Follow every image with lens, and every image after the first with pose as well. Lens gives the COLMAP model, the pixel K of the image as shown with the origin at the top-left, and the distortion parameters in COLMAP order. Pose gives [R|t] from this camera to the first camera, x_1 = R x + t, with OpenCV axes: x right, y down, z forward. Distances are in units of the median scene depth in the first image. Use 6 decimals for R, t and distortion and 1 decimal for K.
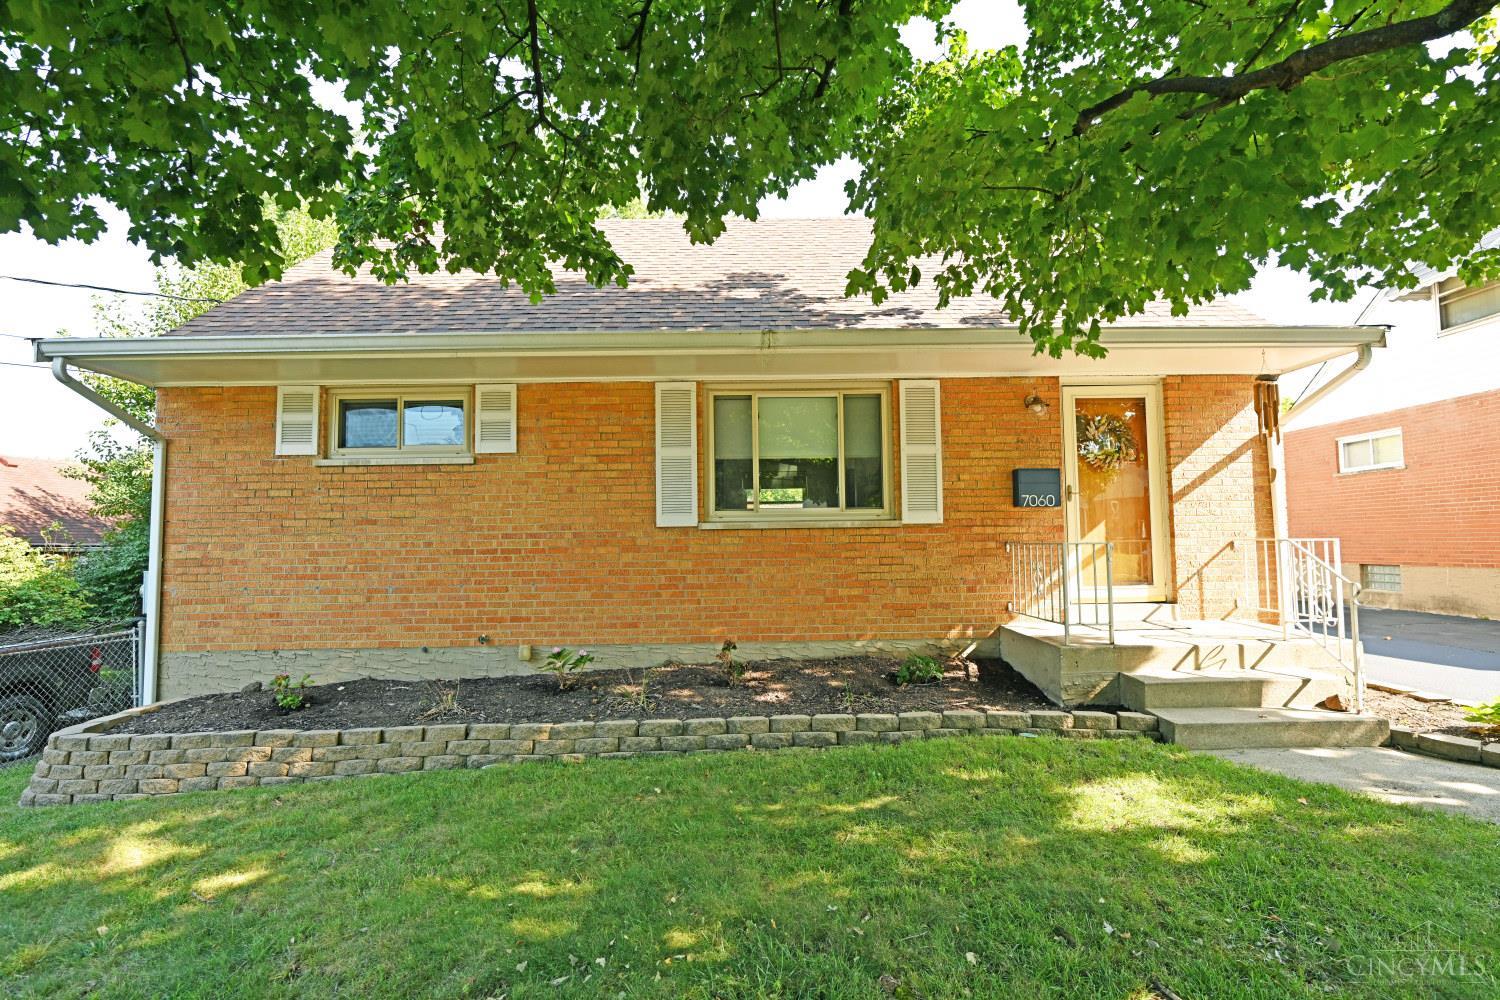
lens RADIAL K [[715.8, 0, 754.7], [0, 715.8, 503.4], [0, 0, 1]] dist [0.000551, 0.000499]
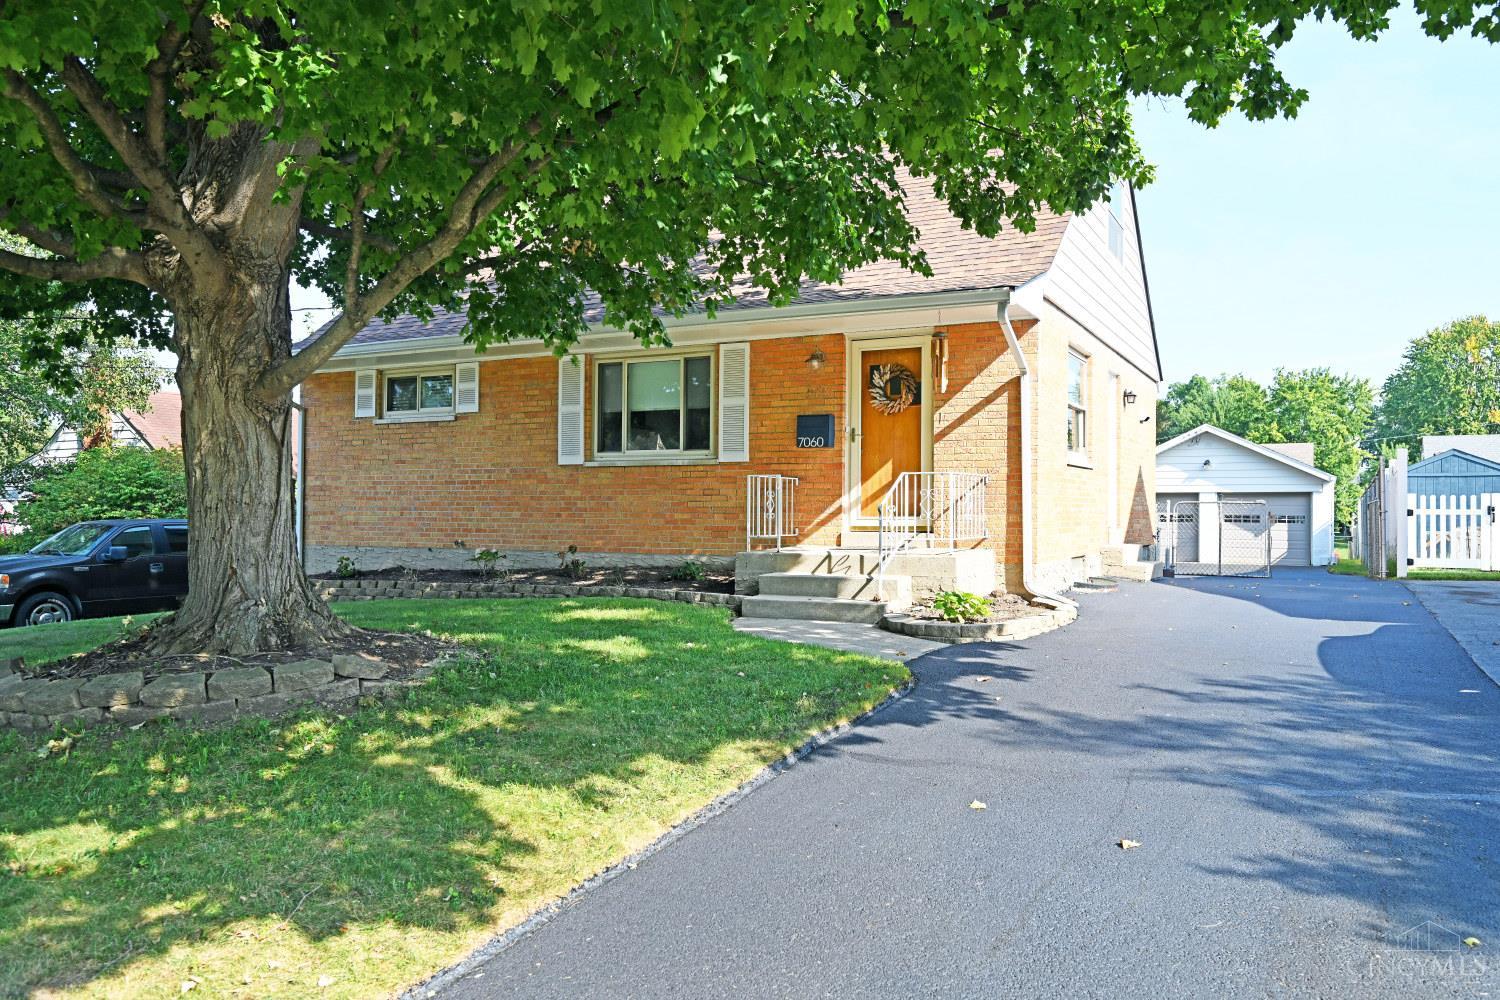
lens RADIAL K [[1120.9, 0, 746.5], [0, 1120.9, 499.9], [0, 0, 1]] dist [-0.000785, 0.013931]
pose [[0.877785, 0.013442, -0.478866, 1.175399], [0.009465, 0.998924, 0.045391, 0.006572], [0.478961, -0.044376, 0.876714, -0.673574]]
